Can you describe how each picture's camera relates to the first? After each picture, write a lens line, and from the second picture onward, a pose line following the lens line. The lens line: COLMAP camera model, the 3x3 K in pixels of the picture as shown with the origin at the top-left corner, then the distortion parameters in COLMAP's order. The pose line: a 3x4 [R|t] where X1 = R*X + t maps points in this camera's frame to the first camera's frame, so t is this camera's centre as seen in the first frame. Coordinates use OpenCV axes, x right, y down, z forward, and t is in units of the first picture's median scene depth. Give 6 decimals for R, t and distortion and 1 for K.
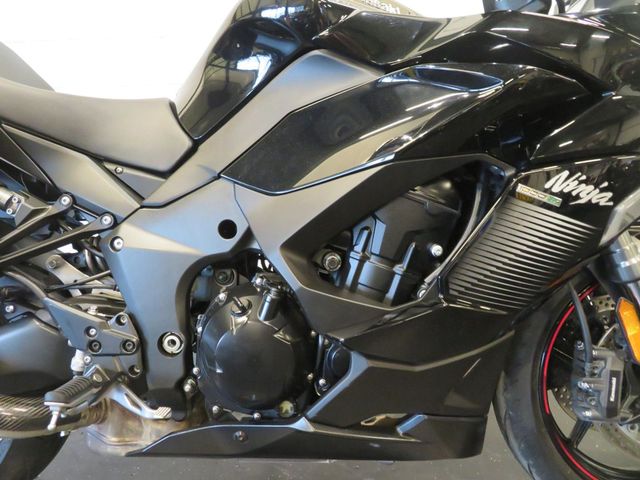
lens RADIAL K [[468.2, 0, 320.0], [0, 468.2, 240.0], [0, 0, 1]] dist [-0.006912, -0.002995]
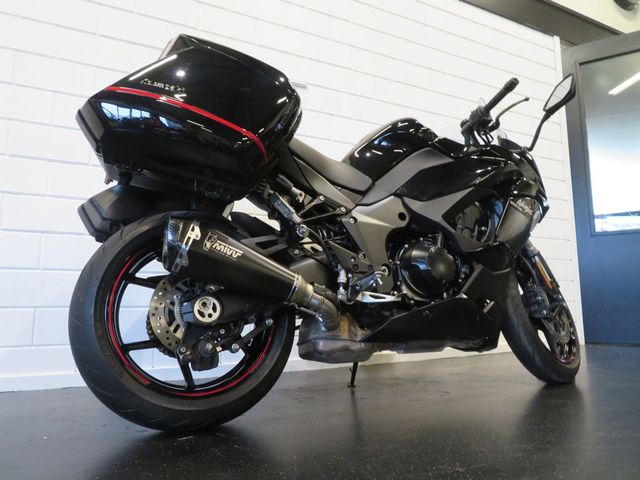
lens RADIAL K [[456.8, 0, 314.2], [0, 456.8, 239.5], [0, 0, 1]] dist [0.000034, 0.000251]
pose [[0.884250, 0.081303, 0.459882, -1.465369], [0.103275, 0.926308, -0.362336, 0.765586], [-0.455452, 0.367890, 0.810692, -0.435050]]
